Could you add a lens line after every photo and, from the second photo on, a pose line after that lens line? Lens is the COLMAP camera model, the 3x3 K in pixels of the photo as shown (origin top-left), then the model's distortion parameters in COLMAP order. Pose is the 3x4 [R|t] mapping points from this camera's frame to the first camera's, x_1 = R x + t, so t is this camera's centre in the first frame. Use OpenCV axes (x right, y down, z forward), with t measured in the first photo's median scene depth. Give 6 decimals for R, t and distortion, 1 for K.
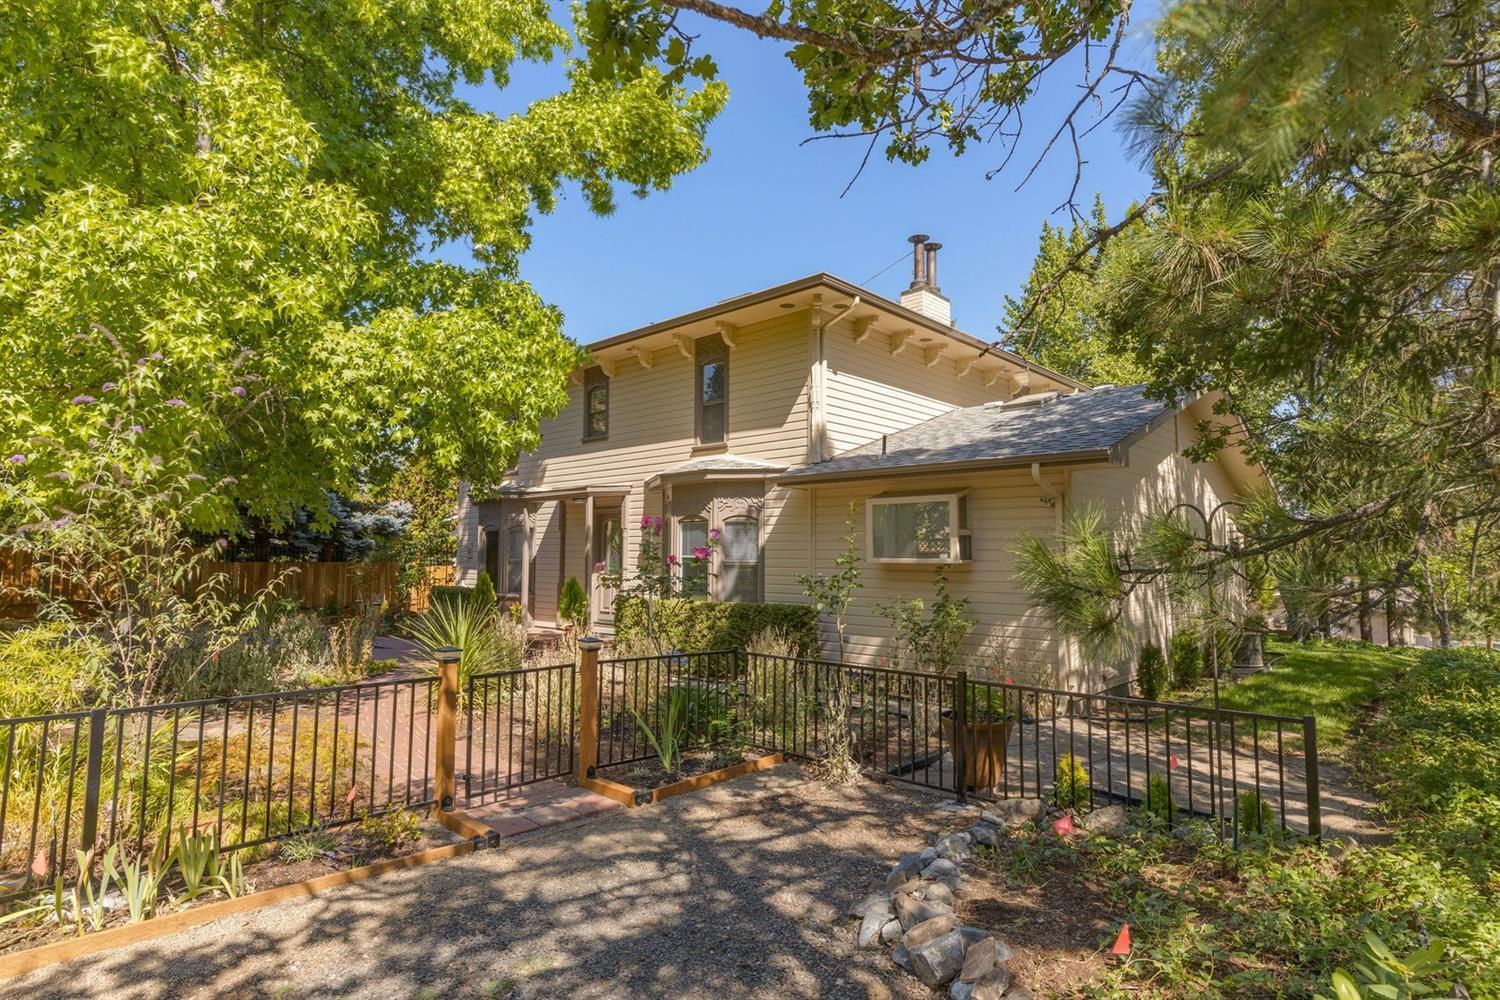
lens RADIAL K [[776.0, 0, 750.0], [0, 776.0, 500.0], [0, 0, 1]] dist [0.033176, -0.022752]
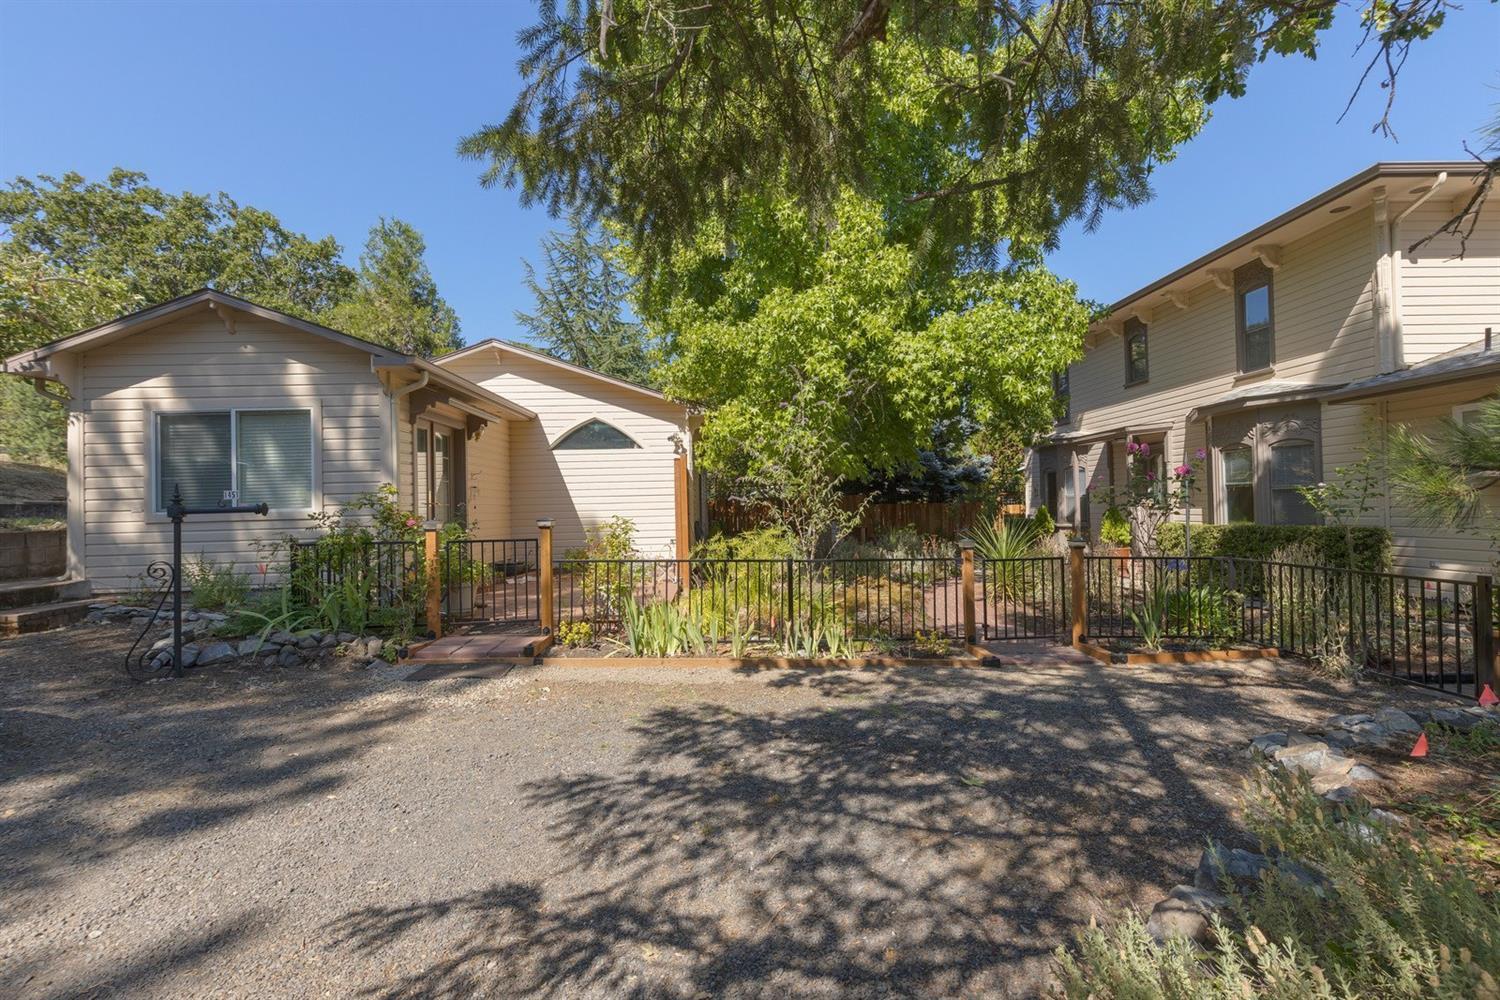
lens RADIAL K [[673.0, 0, 741.6], [0, 673.0, 499.9], [0, 0, 1]] dist [0.001291, 0.000016]
pose [[0.696082, -0.028179, -0.717409, 0.161403], [0.073941, 0.996730, 0.032593, 0.024825], [0.714144, -0.075734, 0.695890, -0.140120]]
